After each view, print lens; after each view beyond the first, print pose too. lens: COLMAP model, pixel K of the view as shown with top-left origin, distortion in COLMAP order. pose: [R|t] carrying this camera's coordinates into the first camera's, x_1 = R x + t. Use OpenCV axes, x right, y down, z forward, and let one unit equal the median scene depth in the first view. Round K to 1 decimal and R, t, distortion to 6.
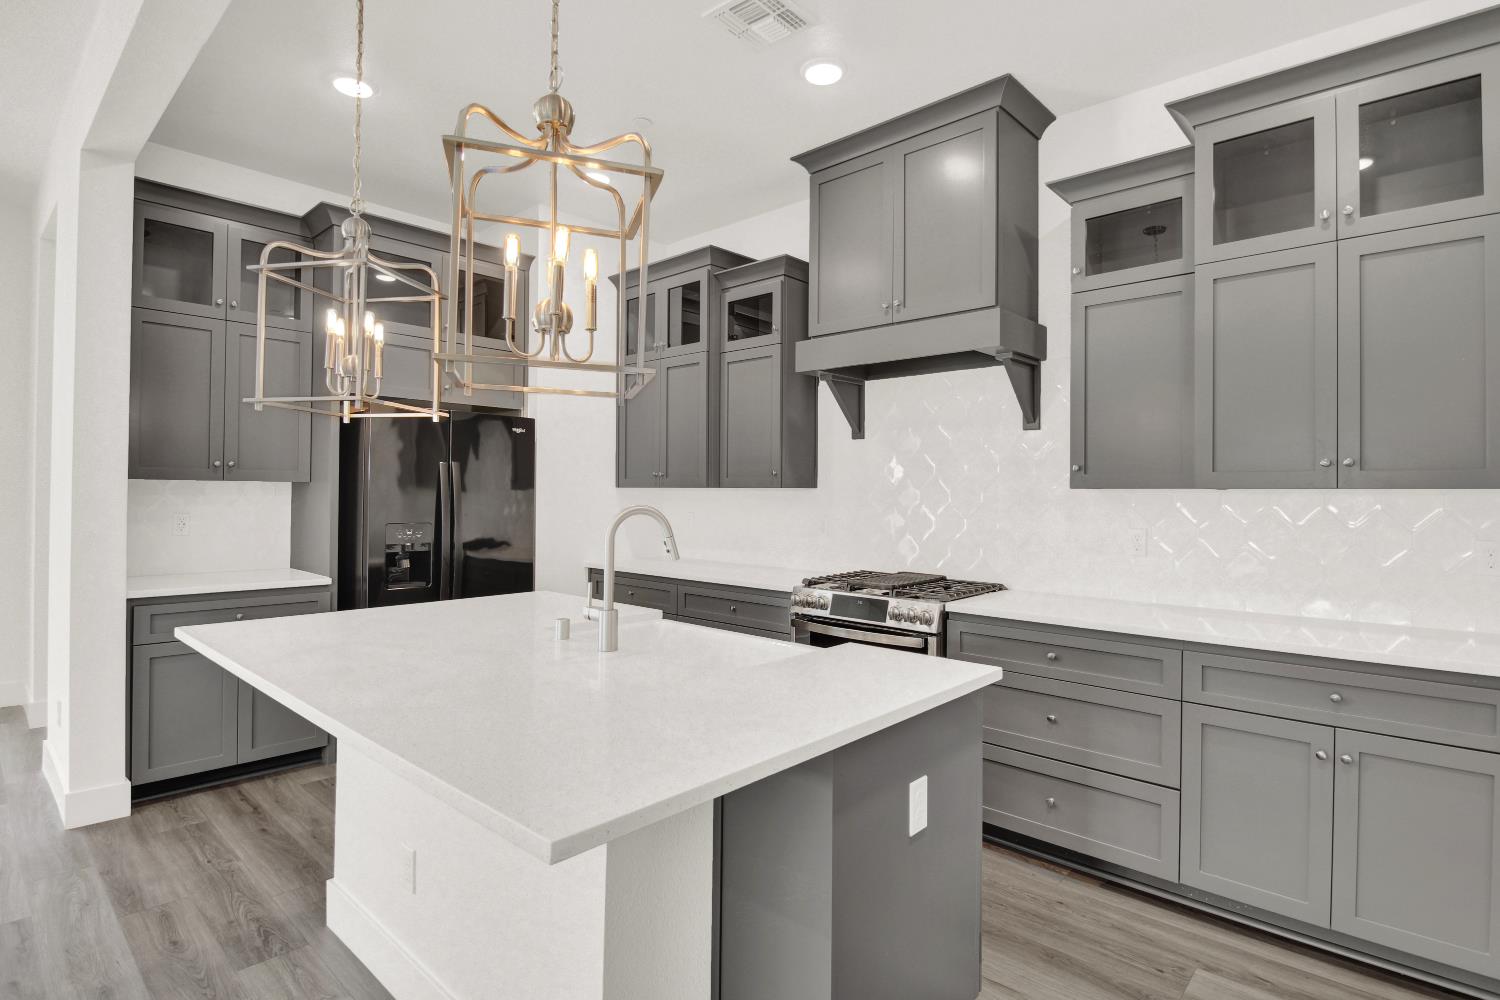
lens RADIAL K [[747.7, 0, 754.5], [0, 747.7, 490.3], [0, 0, 1]] dist [-0.001751, -0.010131]
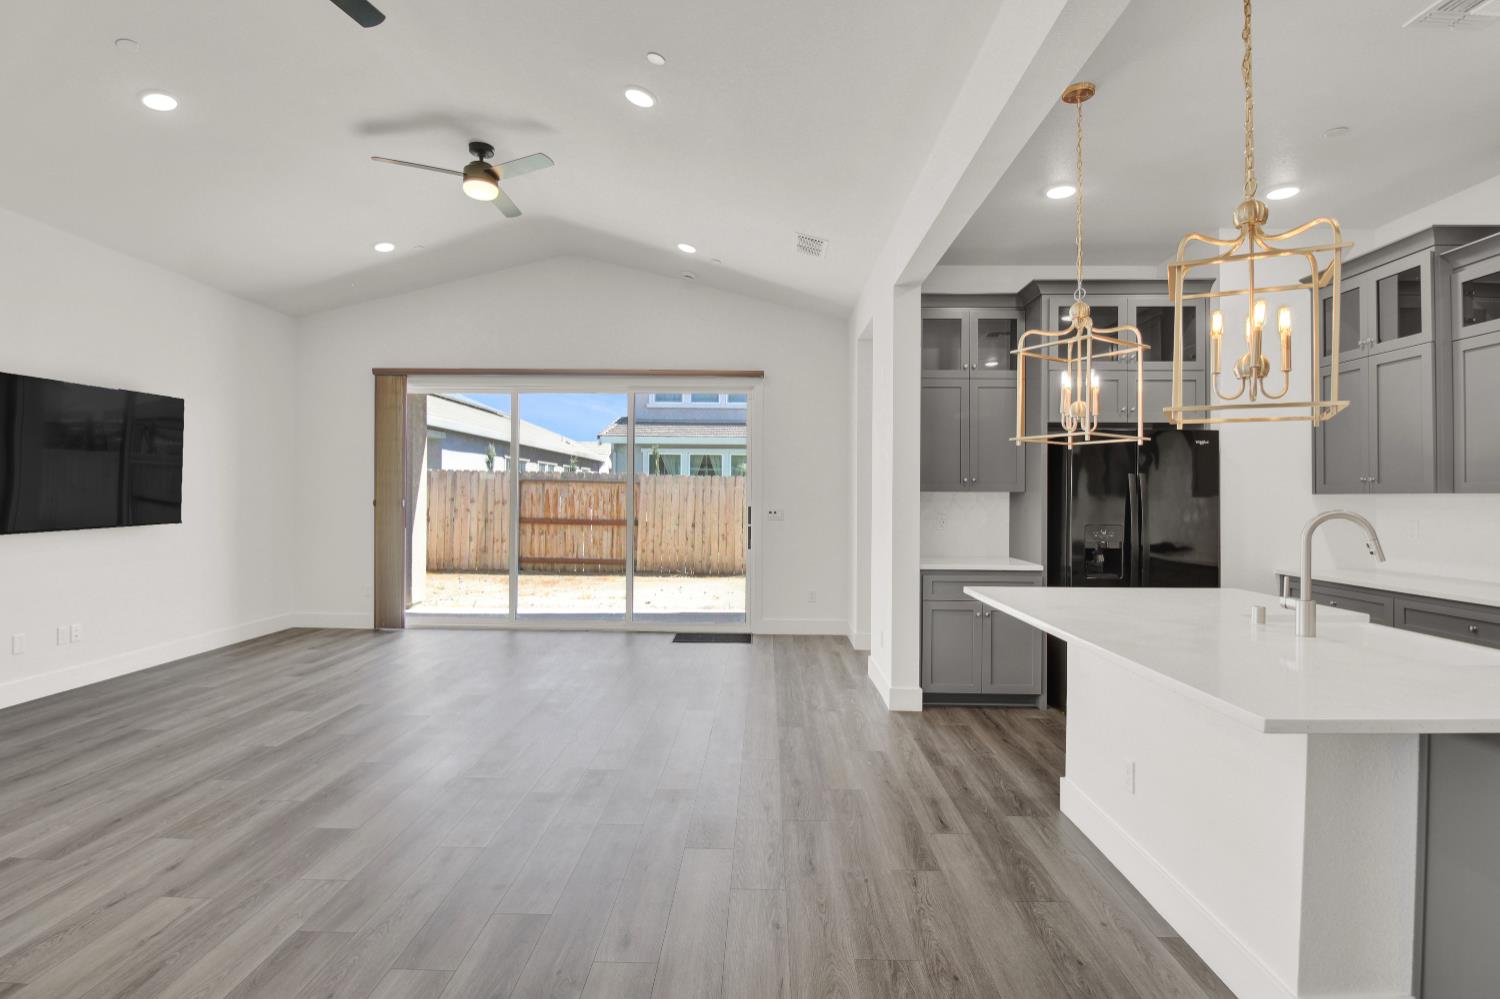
lens RADIAL K [[712.4, 0, 757.1], [0, 712.4, 492.9], [0, 0, 1]] dist [-0.002222, -0.012187]
pose [[0.661111, -0.011501, -0.750200, 0.039816], [0.006277, 0.999932, -0.009799, -0.000951], [0.750262, 0.001769, 0.661138, -0.216220]]
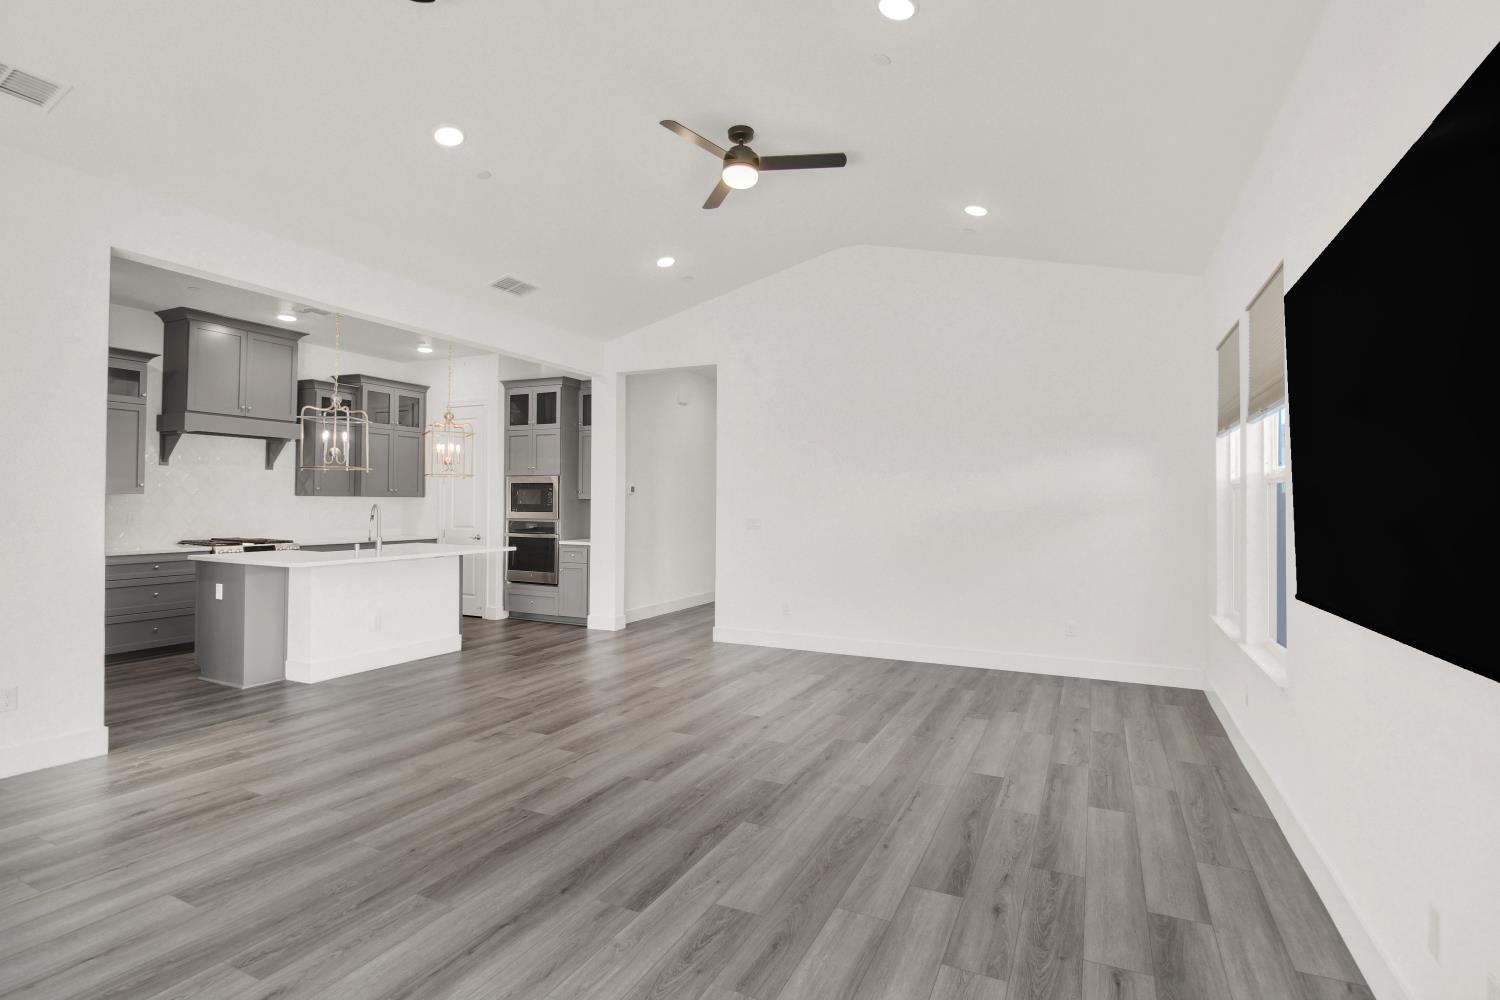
lens RADIAL K [[712.4, 0, 746.1], [0, 712.4, 489.5], [0, 0, 1]] dist [-0.002222, -0.012187]
pose [[-0.272458, 0.002815, 0.962163, -2.164372], [-0.019096, 0.999783, -0.008332, -0.029902], [-0.961978, -0.020644, -0.272345, 0.203067]]
